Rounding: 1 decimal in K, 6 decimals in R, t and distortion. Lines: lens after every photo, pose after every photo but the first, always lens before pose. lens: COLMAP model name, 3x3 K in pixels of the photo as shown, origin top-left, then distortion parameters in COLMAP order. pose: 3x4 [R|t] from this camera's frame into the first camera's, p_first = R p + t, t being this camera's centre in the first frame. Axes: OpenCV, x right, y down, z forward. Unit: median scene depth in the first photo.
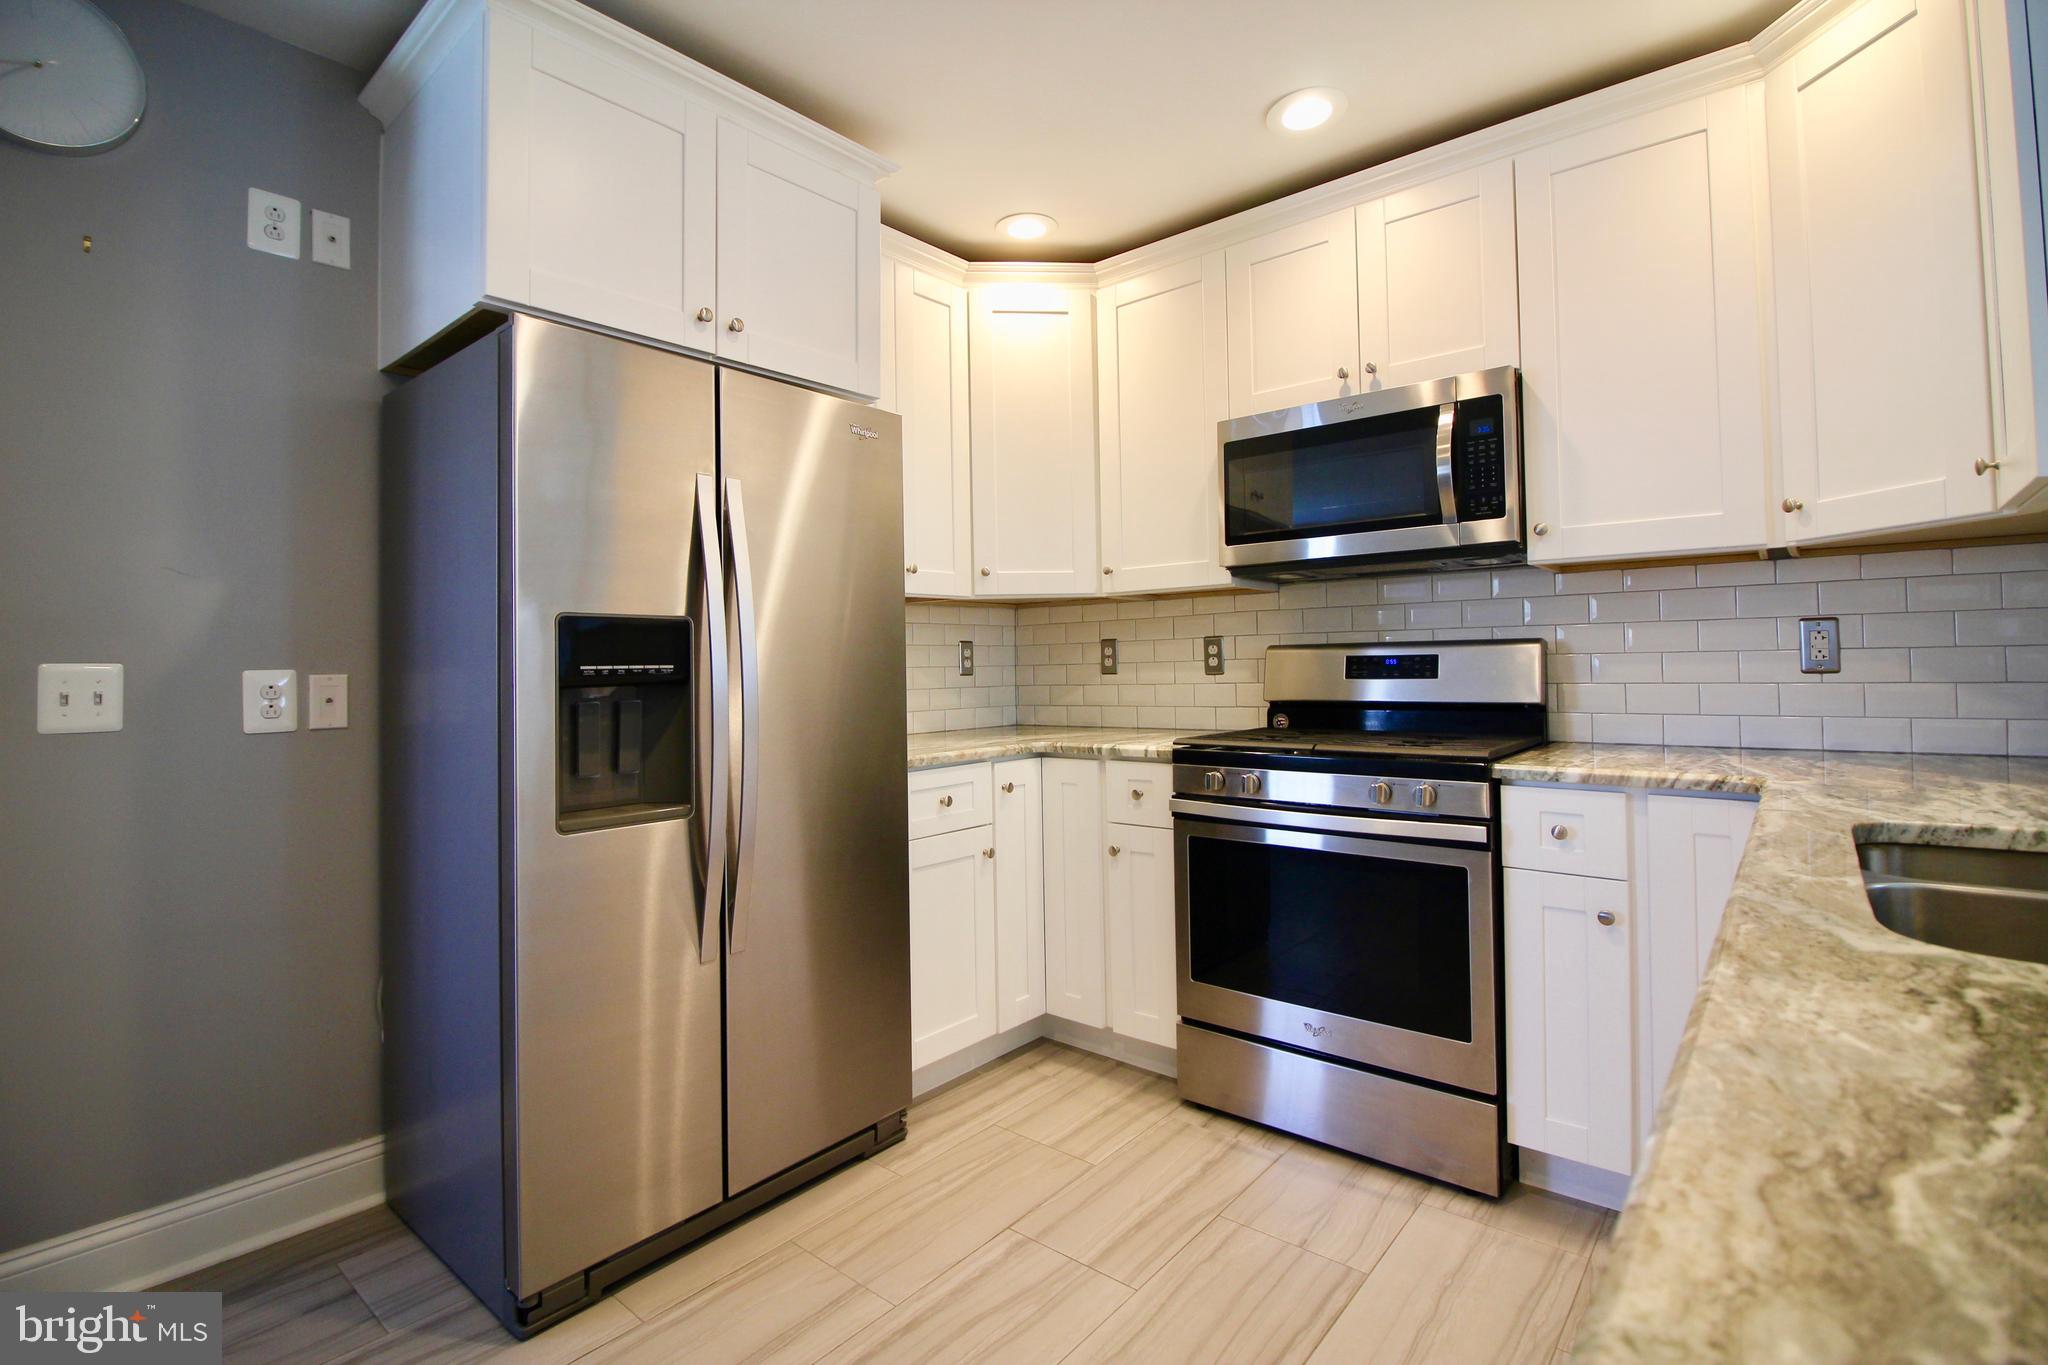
lens RADIAL K [[957.0, 0, 1065.5], [0, 957.0, 642.3], [0, 0, 1]] dist [-0.000214, -0.007631]
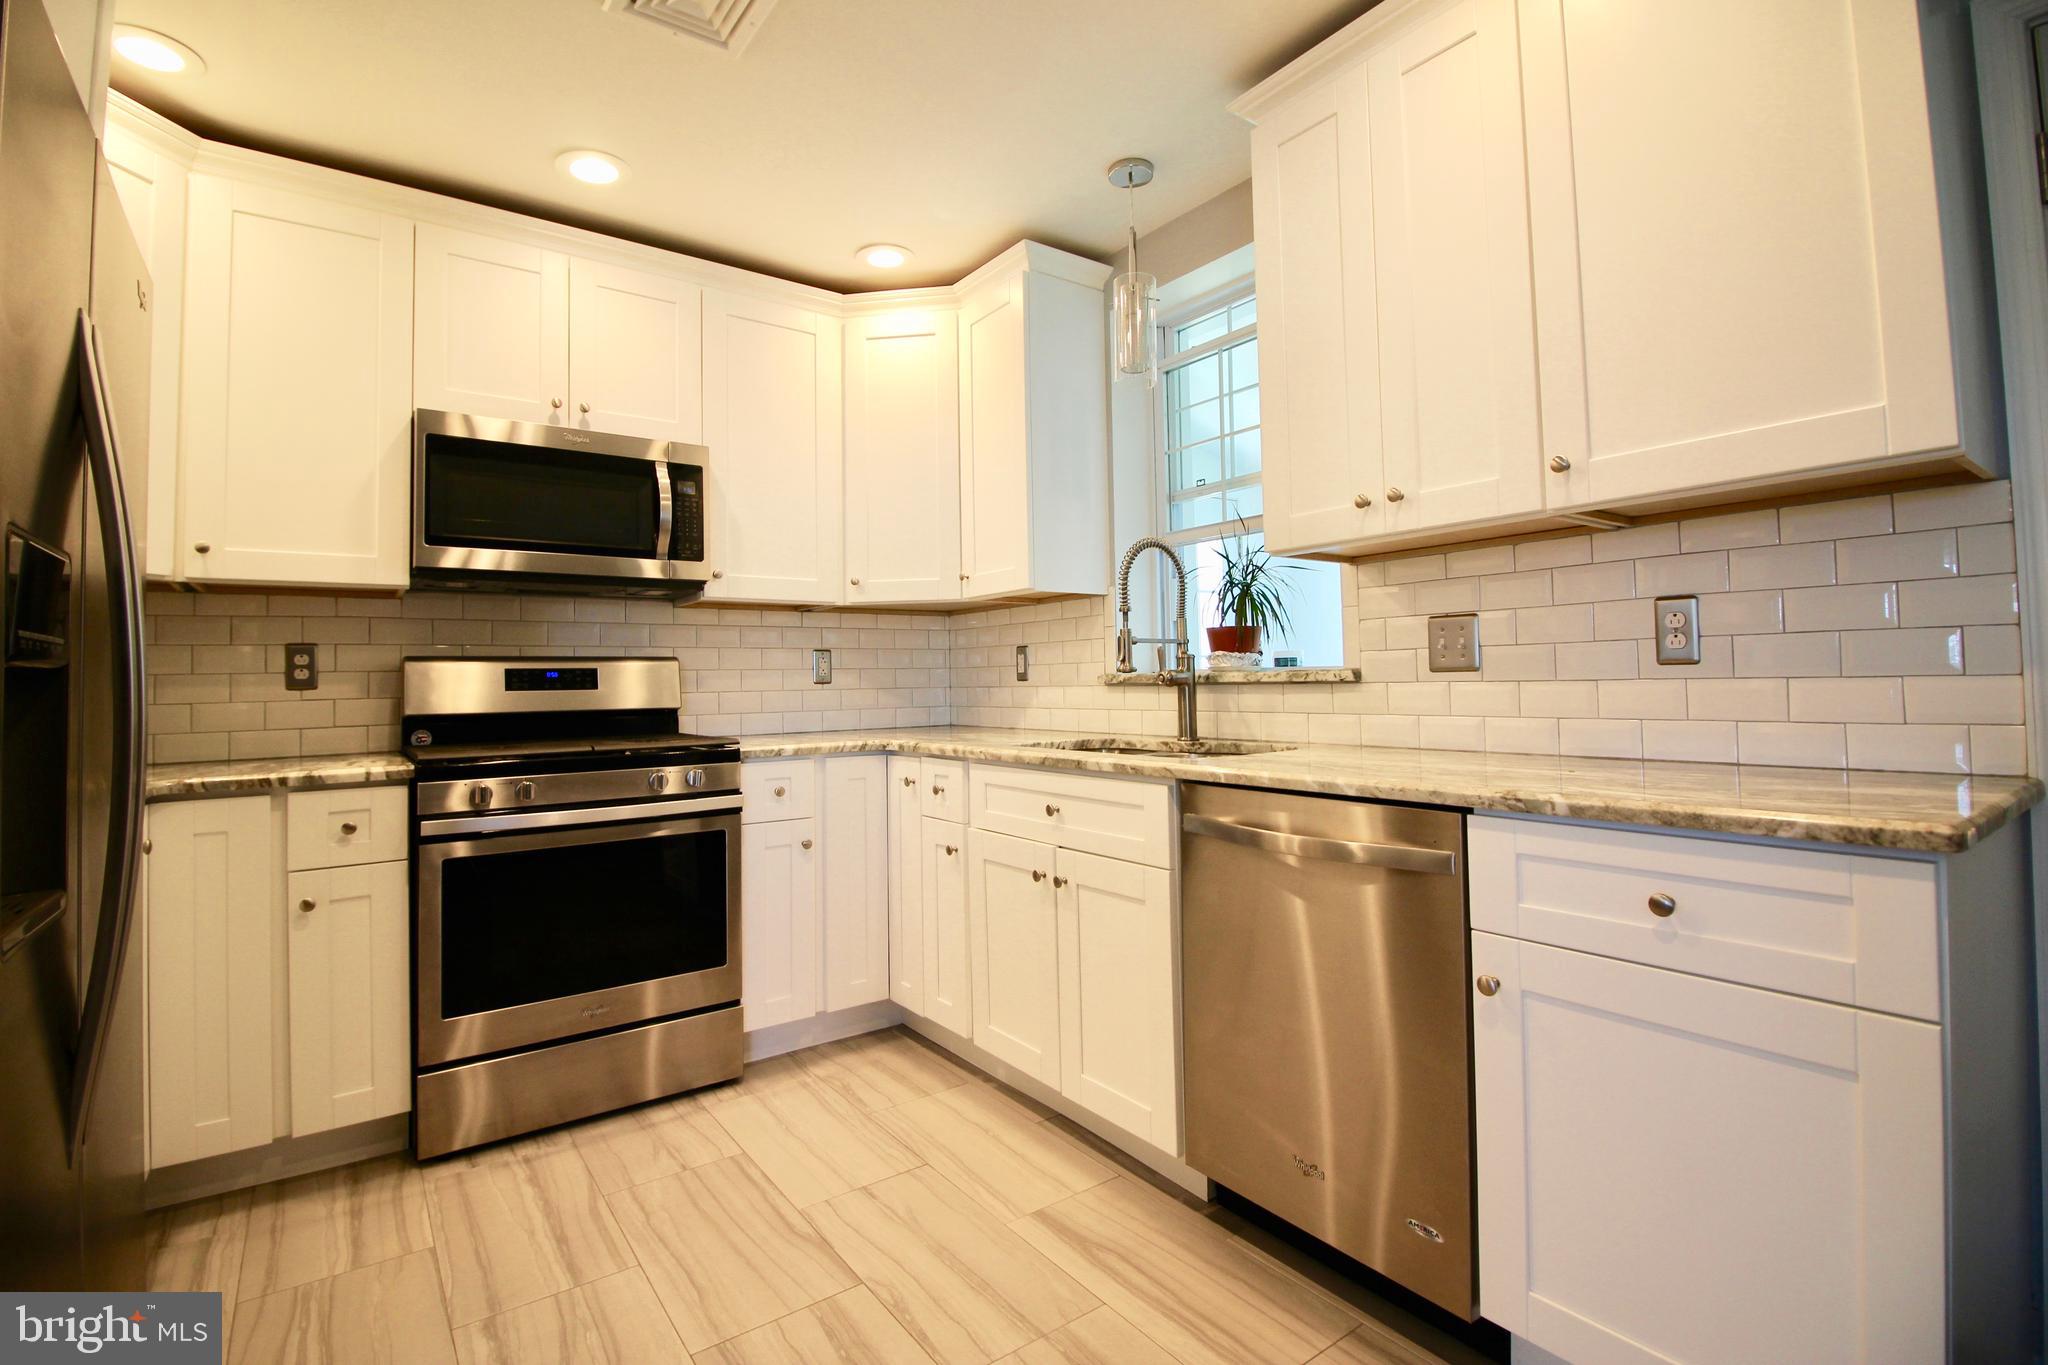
lens RADIAL K [[954.7, 0, 1016.8], [0, 954.7, 635.7], [0, 0, 1]] dist [-0.000839, -0.014950]
pose [[0.246046, 0.056626, 0.967603, -0.748139], [-0.009307, 0.998384, -0.056061, 0.041678], [-0.969213, 0.004788, 0.246176, 0.297120]]
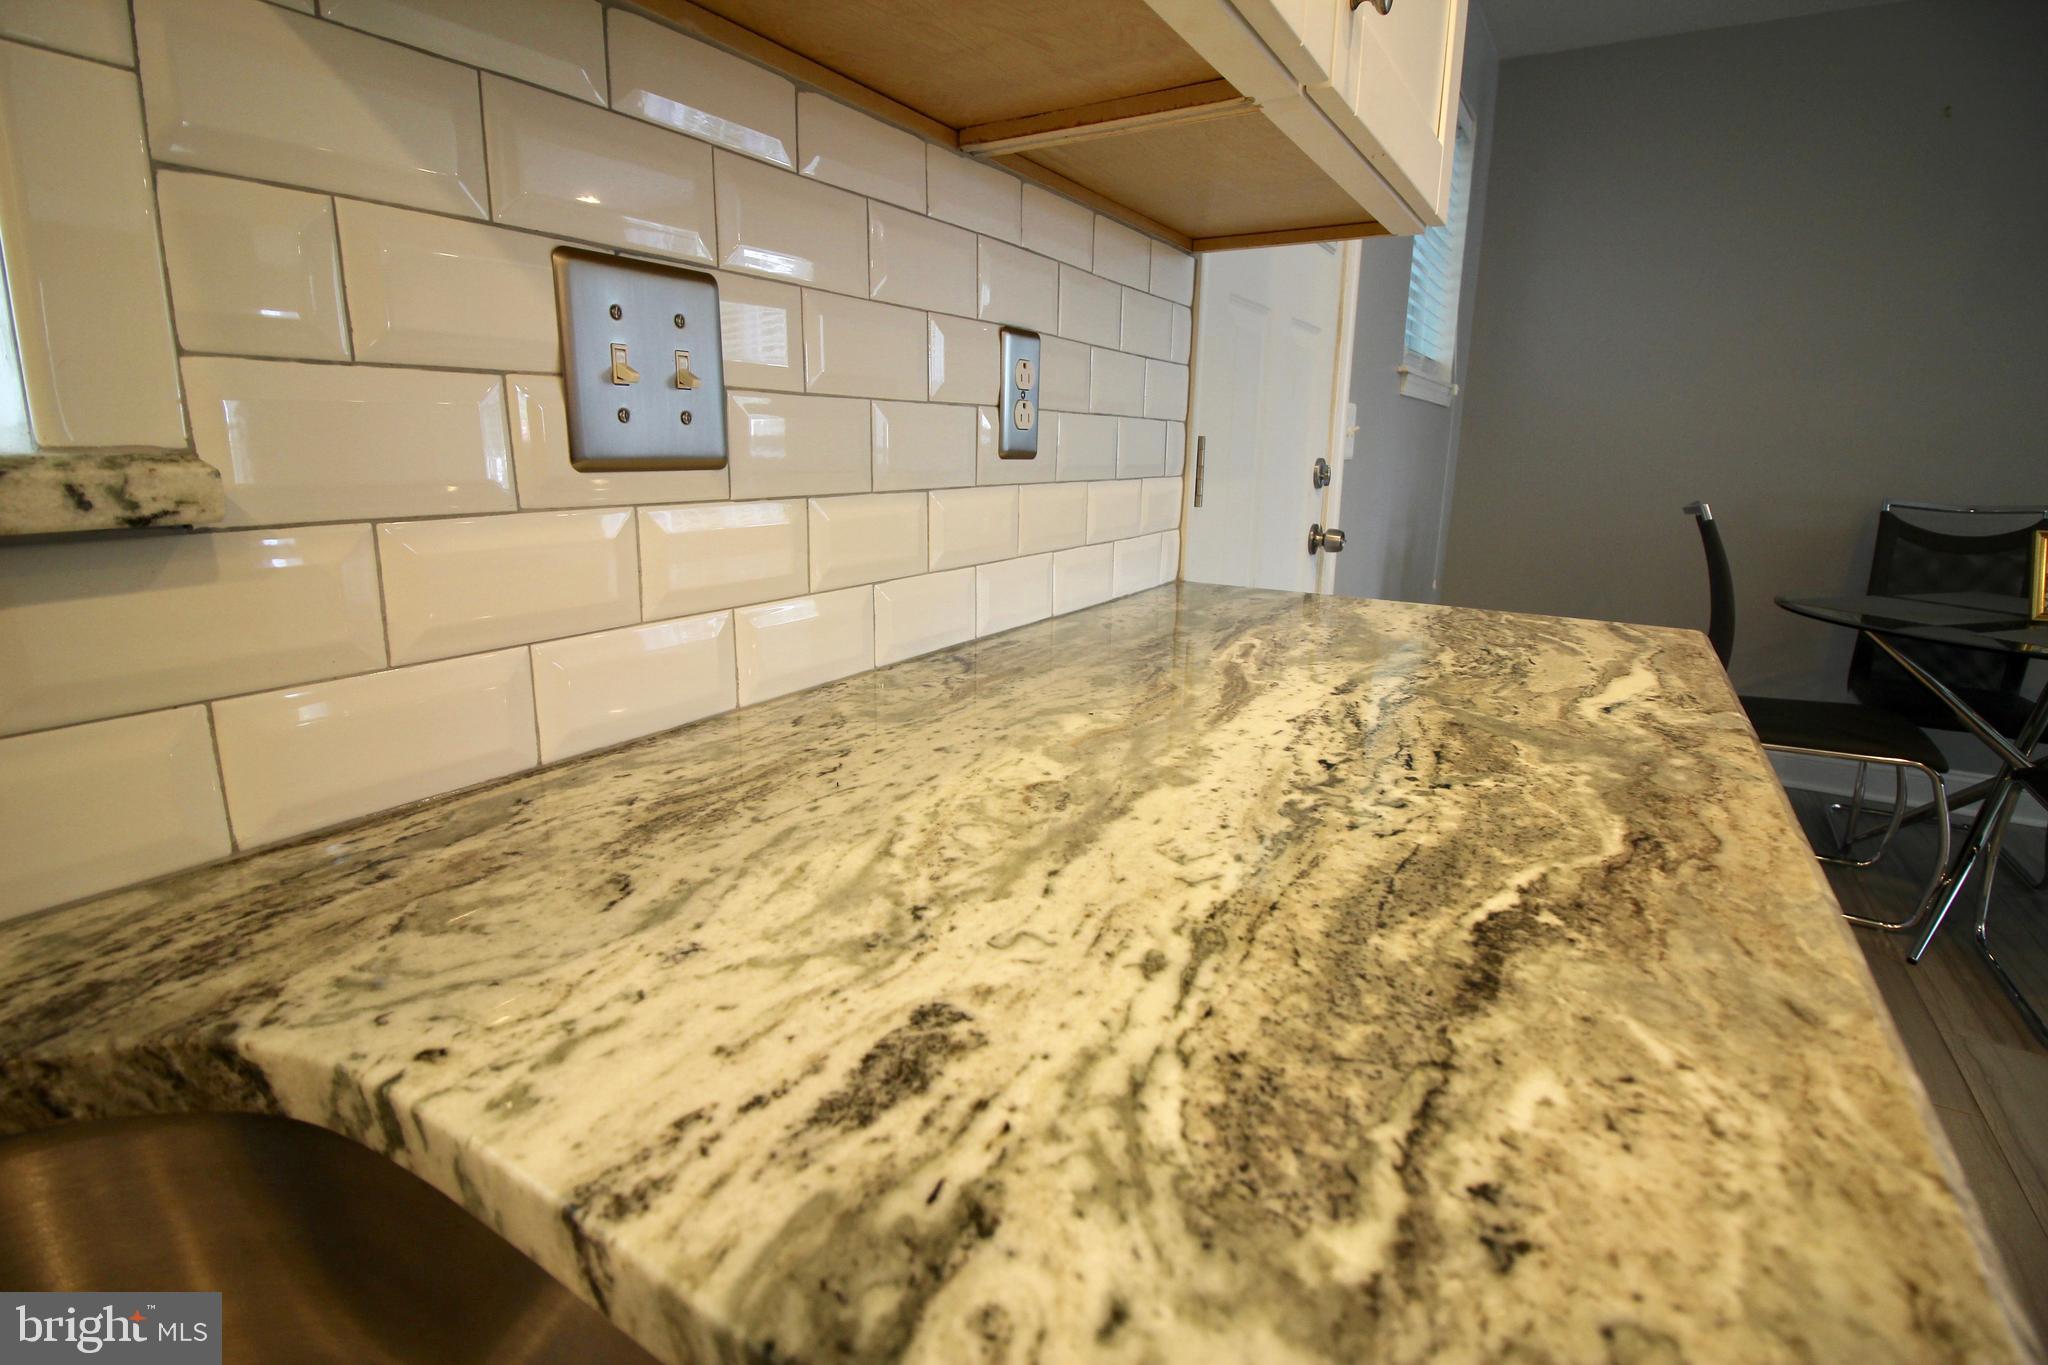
lens RADIAL K [[954.7, 0, 1016.8], [0, 954.7, 635.7], [0, 0, 1]] dist [-0.000839, -0.014950]
pose [[-0.993915, 0.023900, -0.107523, 0.358306], [0.004849, 0.984724, 0.174055, 0.016157], [0.110041, 0.172474, -0.978848, 0.417764]]
